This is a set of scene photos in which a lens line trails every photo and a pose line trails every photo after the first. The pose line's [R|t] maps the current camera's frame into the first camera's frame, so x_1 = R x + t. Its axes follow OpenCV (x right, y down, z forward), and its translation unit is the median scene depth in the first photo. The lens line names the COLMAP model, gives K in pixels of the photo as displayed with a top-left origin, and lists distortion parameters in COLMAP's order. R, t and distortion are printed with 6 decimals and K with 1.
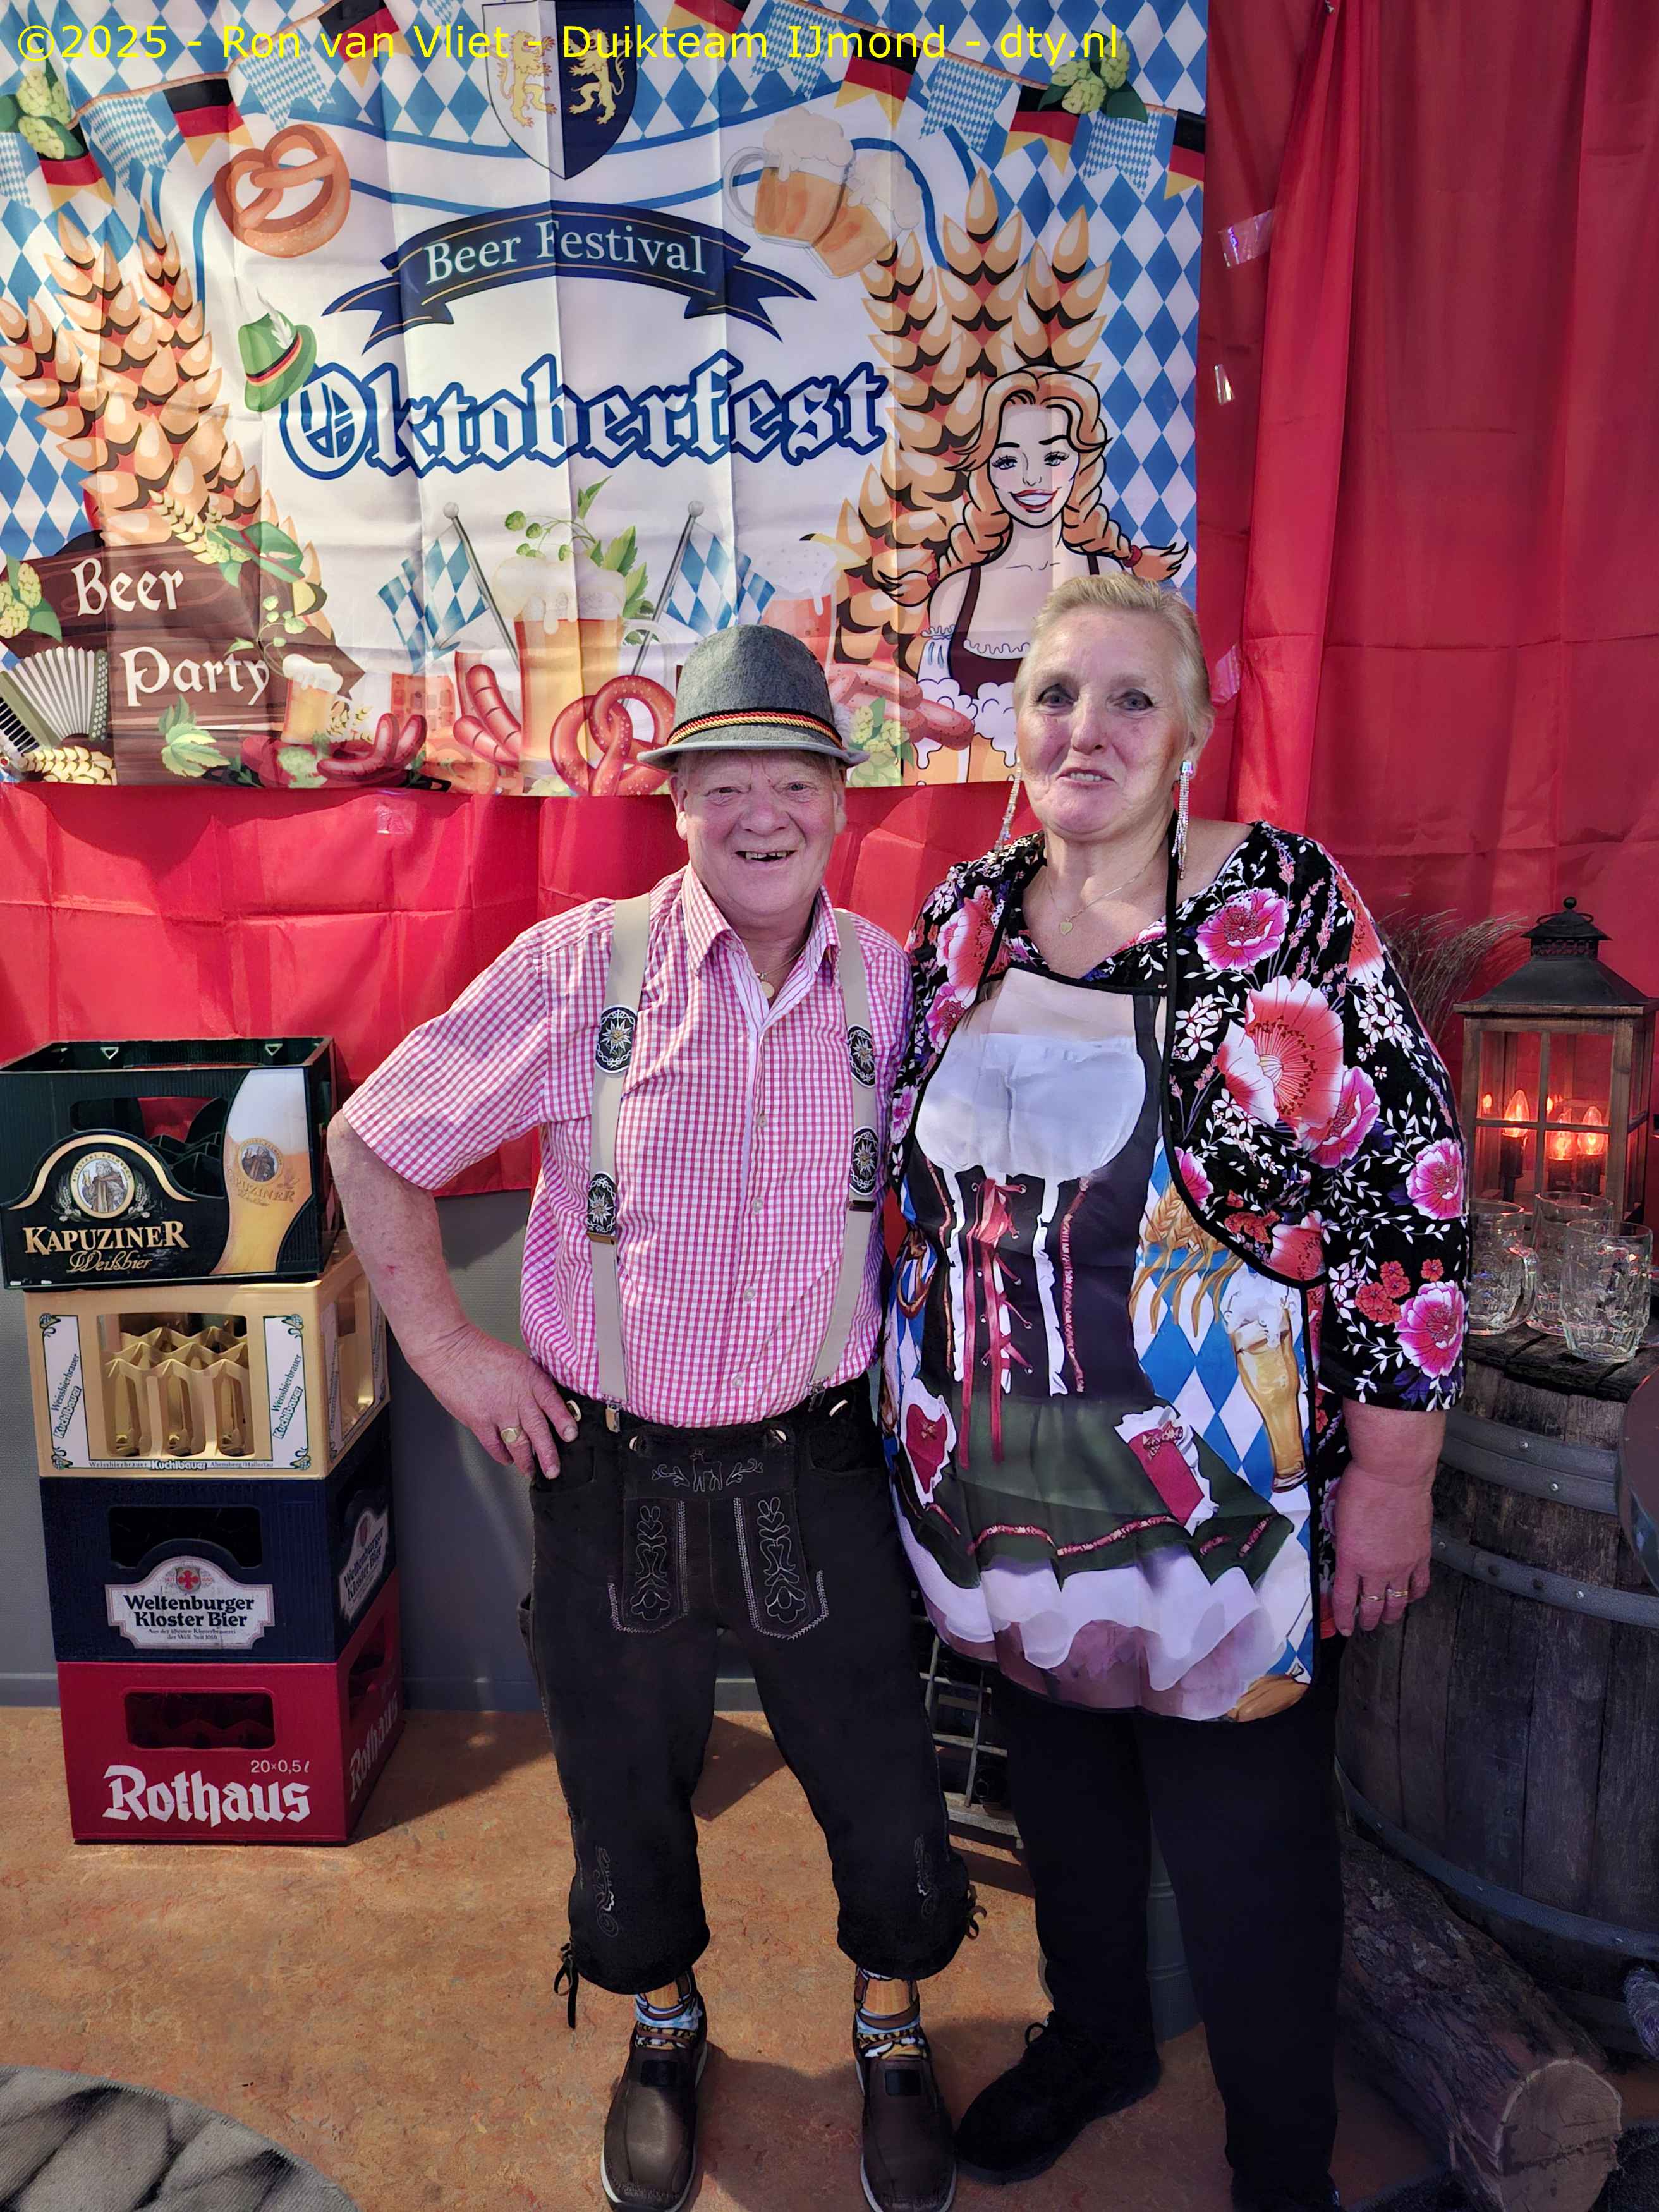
lens RADIAL K [[1550.8, 0, 843.5], [0, 1550.8, 1134.2], [0, 0, 1]] dist [0.028327, -0.033780]
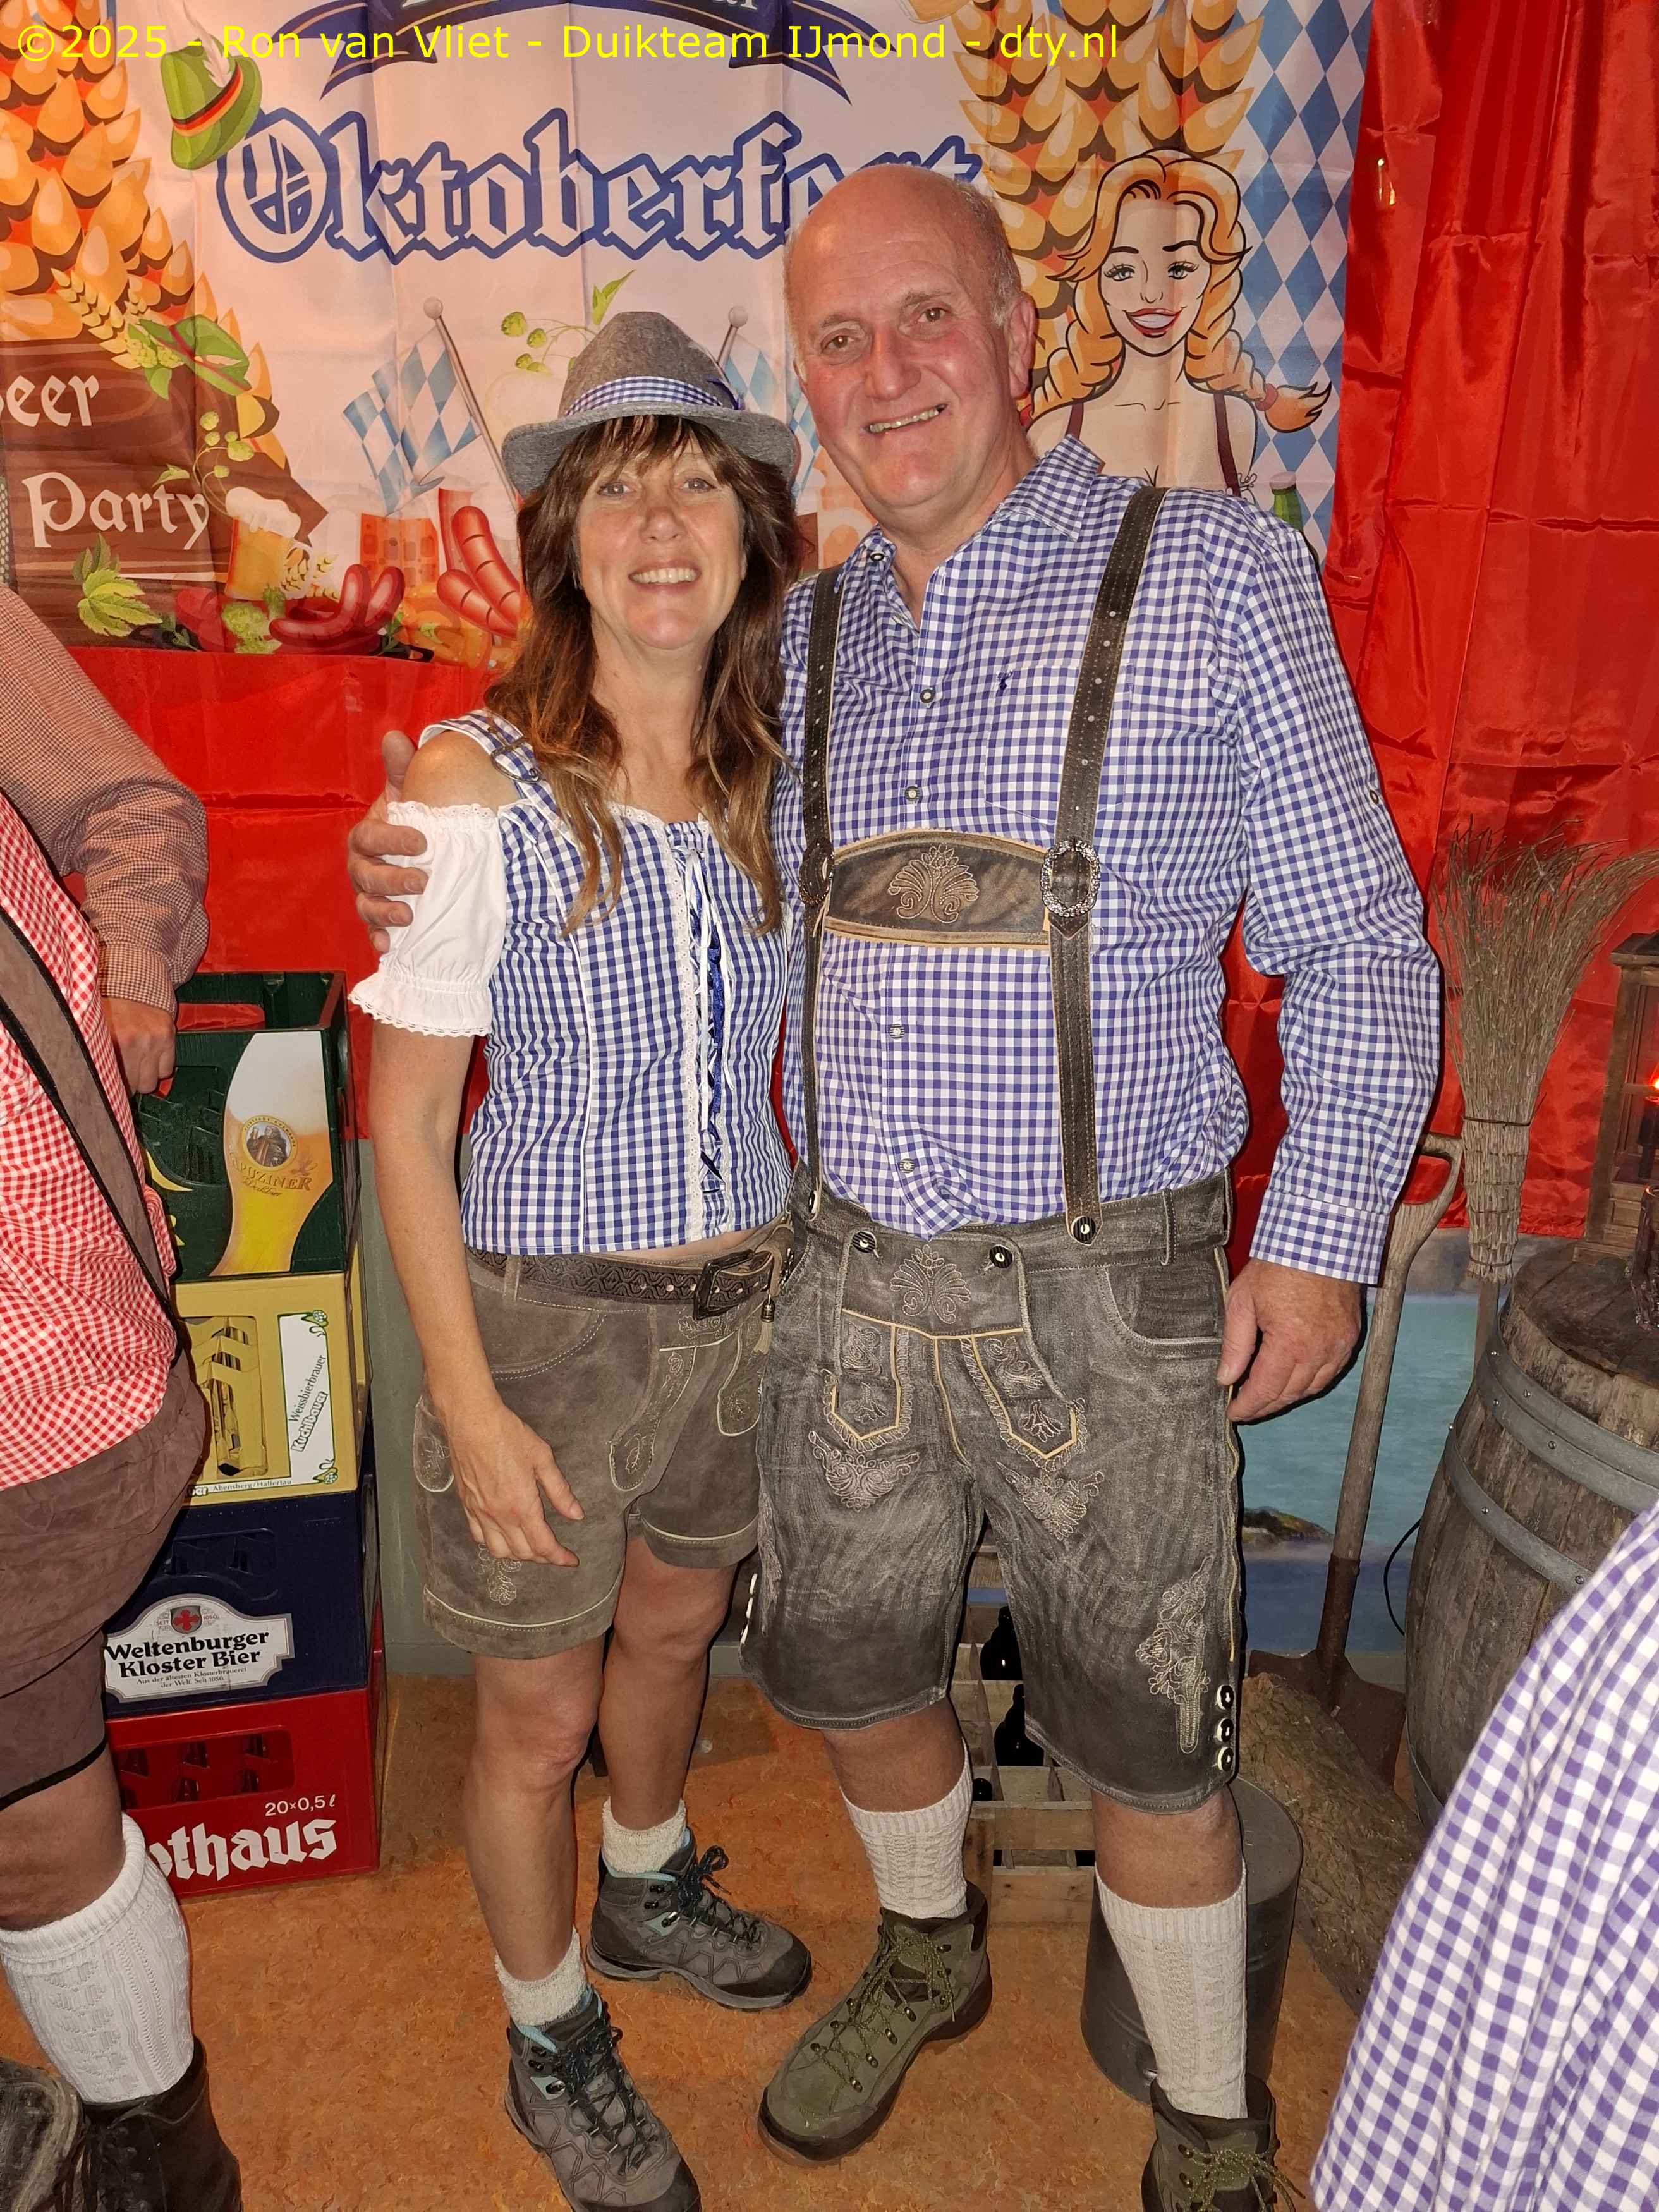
lens RADIAL K [[1550.8, 0, 850.4], [0, 1550.8, 1122.5], [0, 0, 1]] dist [0.028327, -0.033780]
pose [[0.998868, 0.013570, 0.045586, -0.068500], [-0.018455, 0.993925, 0.108501, -0.073868], [-0.043837, -0.109219, 0.993051, 0.144310]]
